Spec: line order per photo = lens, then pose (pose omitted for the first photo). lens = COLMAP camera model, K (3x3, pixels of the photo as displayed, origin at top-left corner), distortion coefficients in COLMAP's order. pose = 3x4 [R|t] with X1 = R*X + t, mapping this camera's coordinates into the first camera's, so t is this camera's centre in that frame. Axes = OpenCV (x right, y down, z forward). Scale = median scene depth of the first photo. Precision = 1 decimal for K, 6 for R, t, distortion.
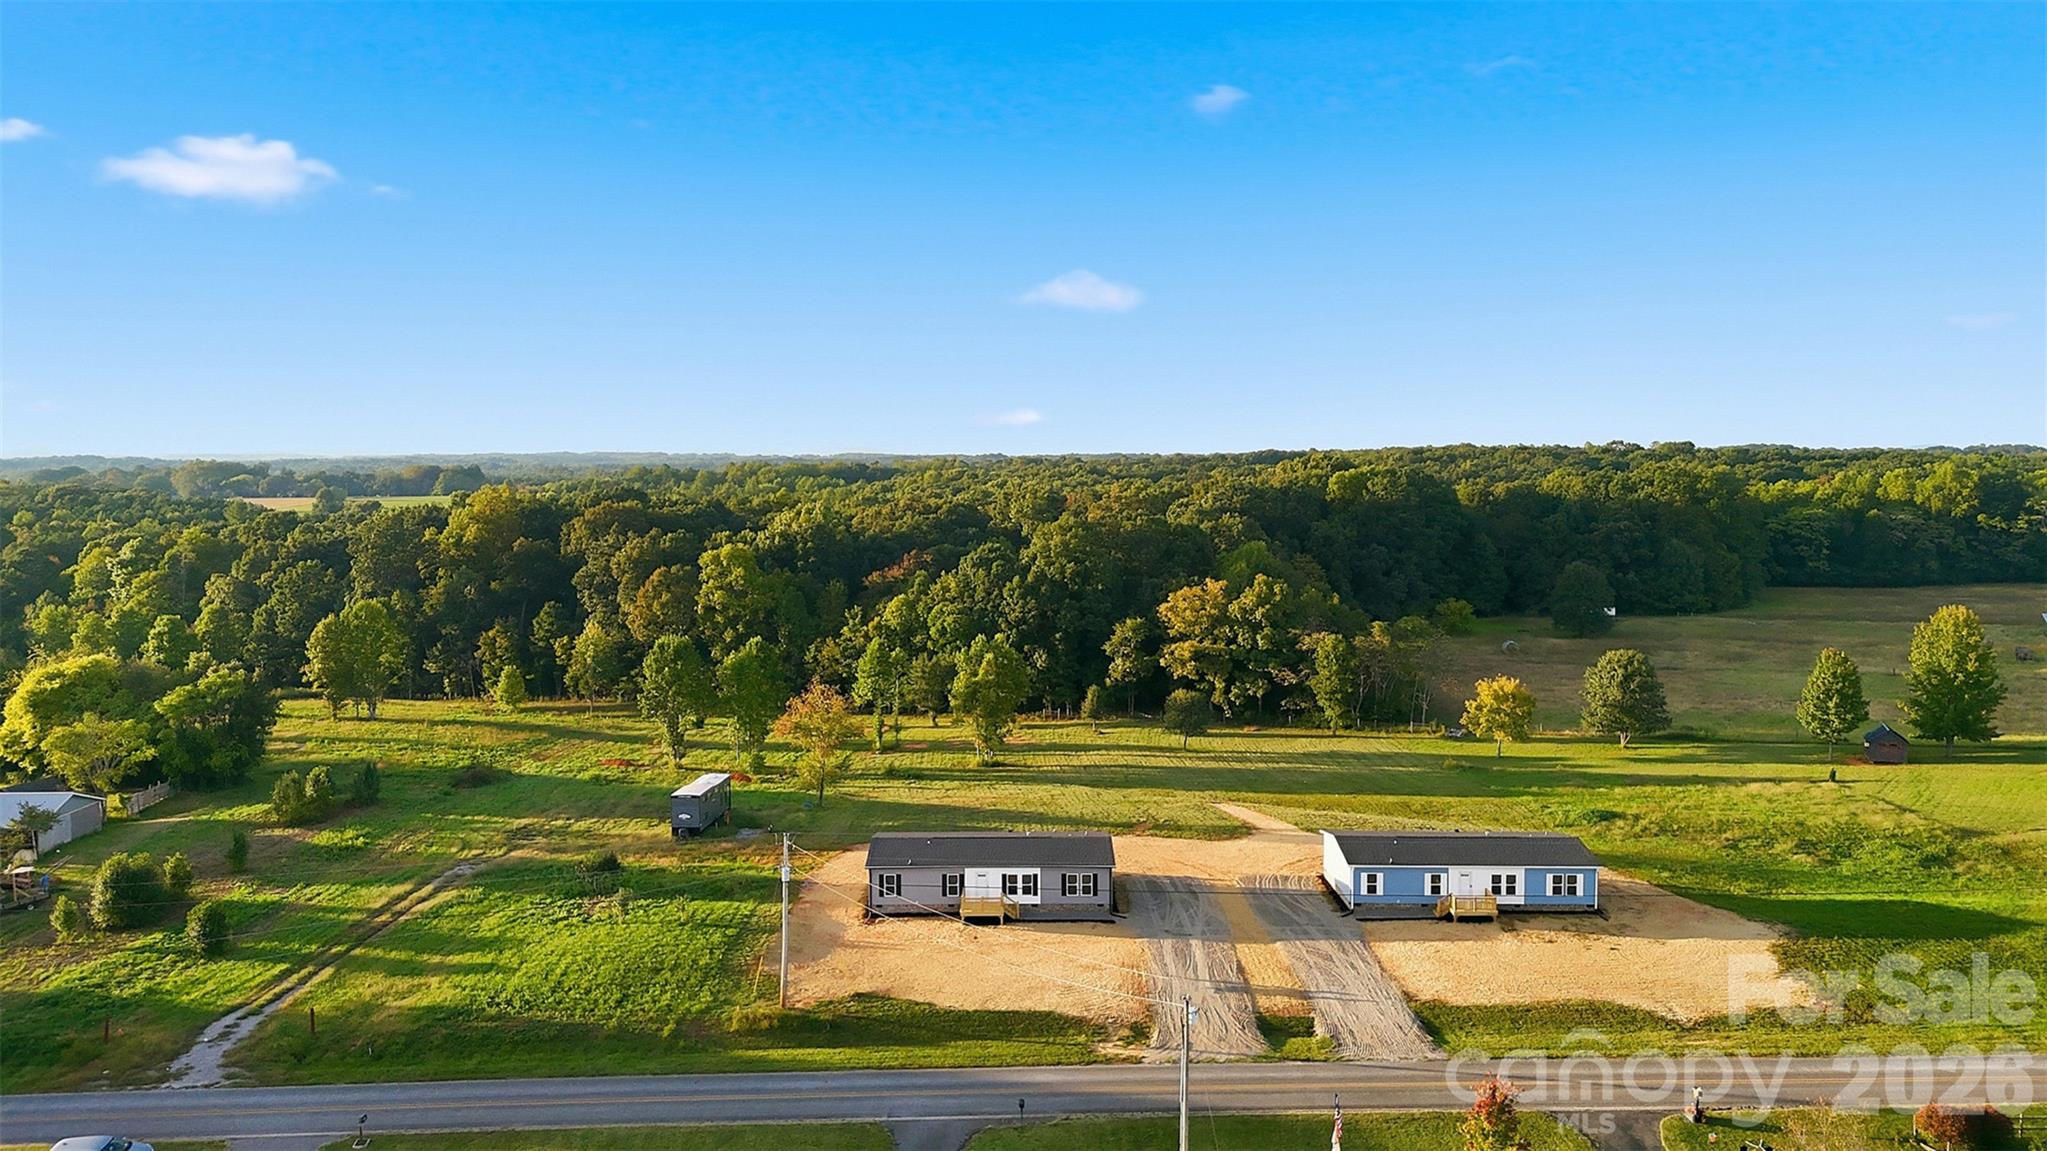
lens RADIAL K [[1495.7, 0, 1023.5], [0, 1495.7, 575.5], [0, 0, 1]] dist [0.094468, -0.101634]
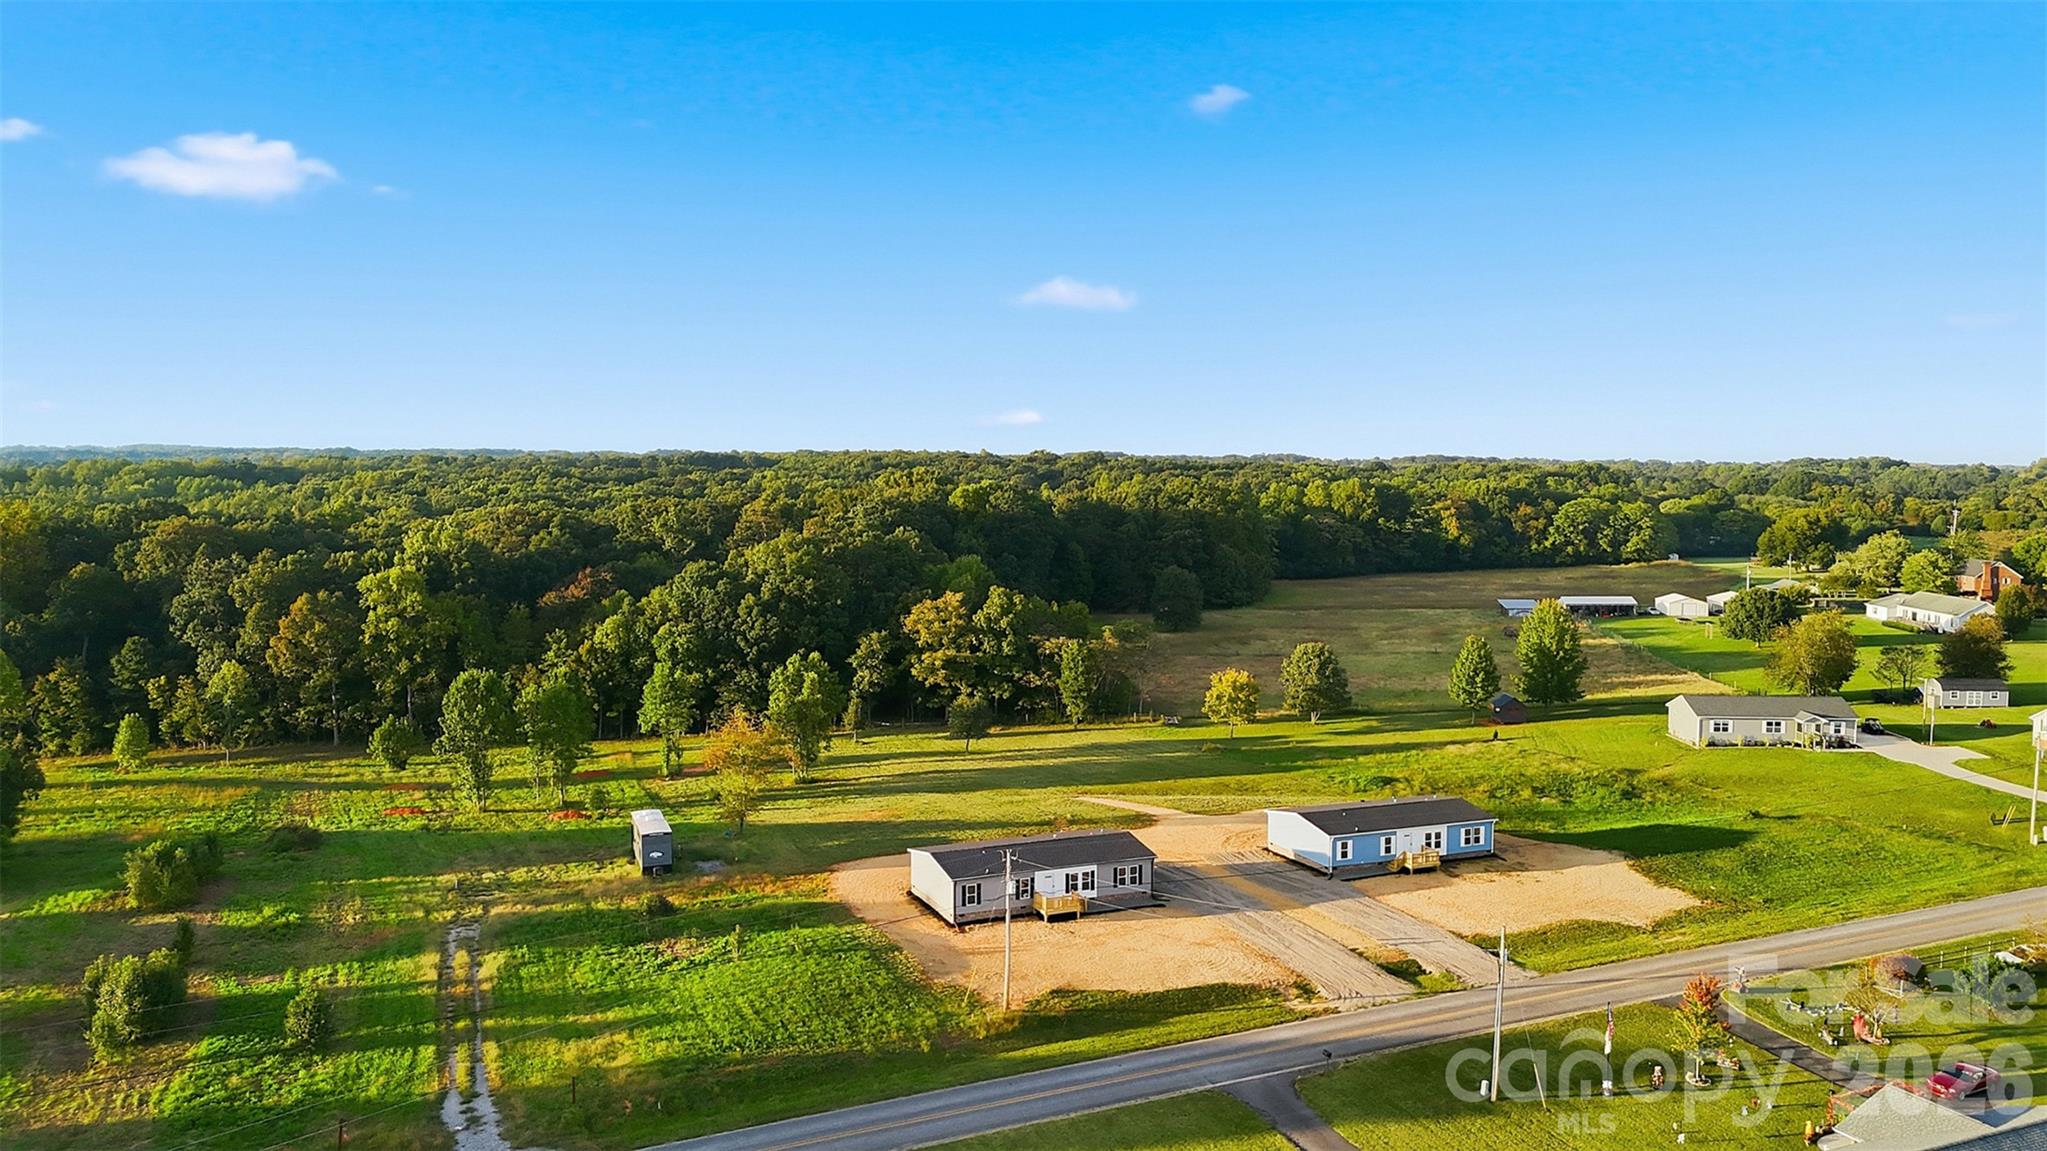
lens RADIAL K [[1495.7, 0, 1023.5], [0, 1495.7, 575.5], [0, 0, 1]] dist [0.094468, -0.101634]
pose [[0.915305, -0.023043, 0.402102, -0.272425], [0.022511, 0.999728, 0.006050, -0.015454], [-0.402132, 0.003514, 0.915575, 0.002066]]
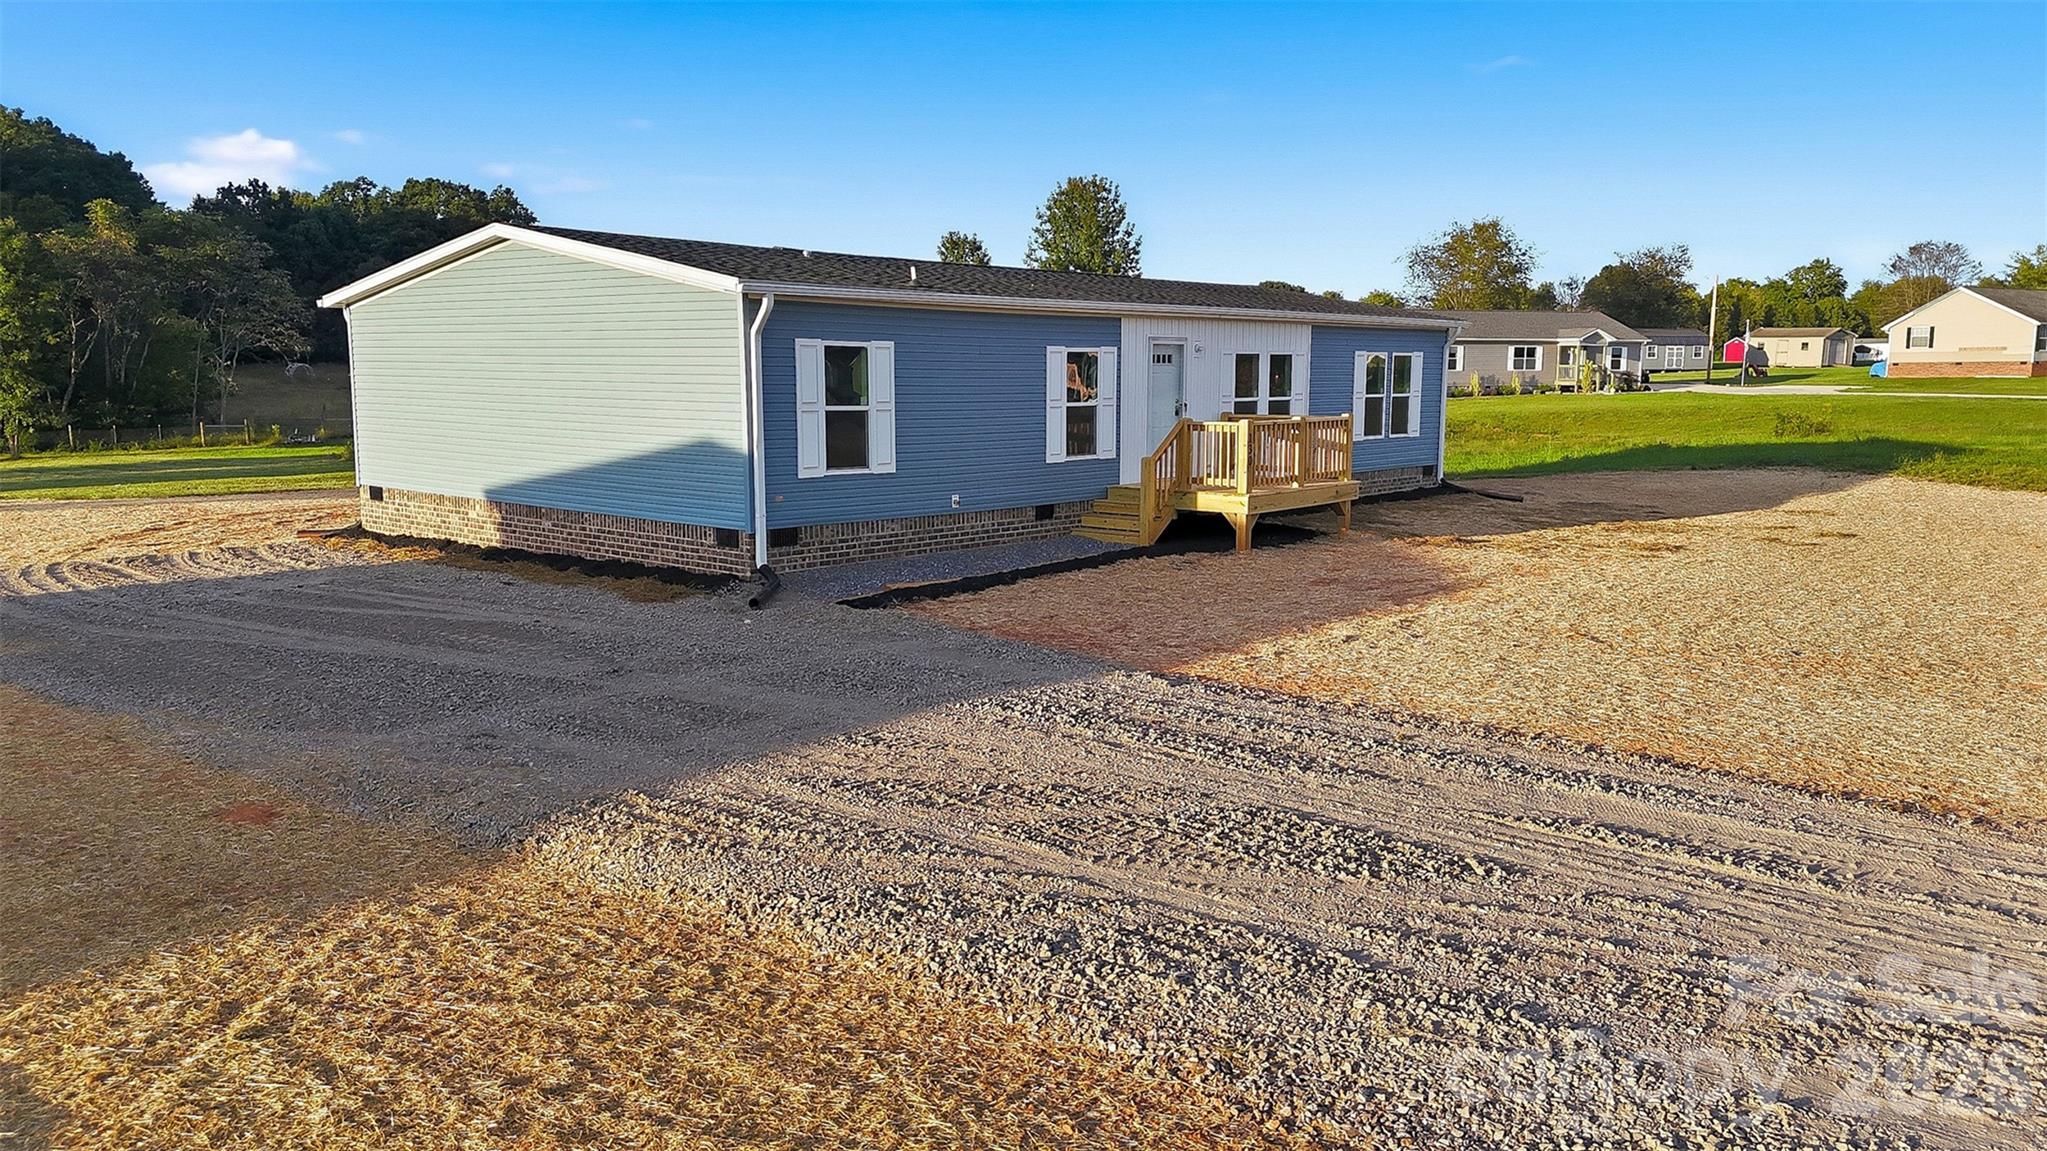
lens RADIAL K [[1495.7, 0, 1023.5], [0, 1495.7, 575.5], [0, 0, 1]] dist [0.094468, -0.101634]
pose [[0.658484, -0.099564, 0.745980, 0.066325], [0.054490, 0.994916, 0.084689, 0.119057], [-0.750619, -0.015118, 0.660562, 0.495445]]
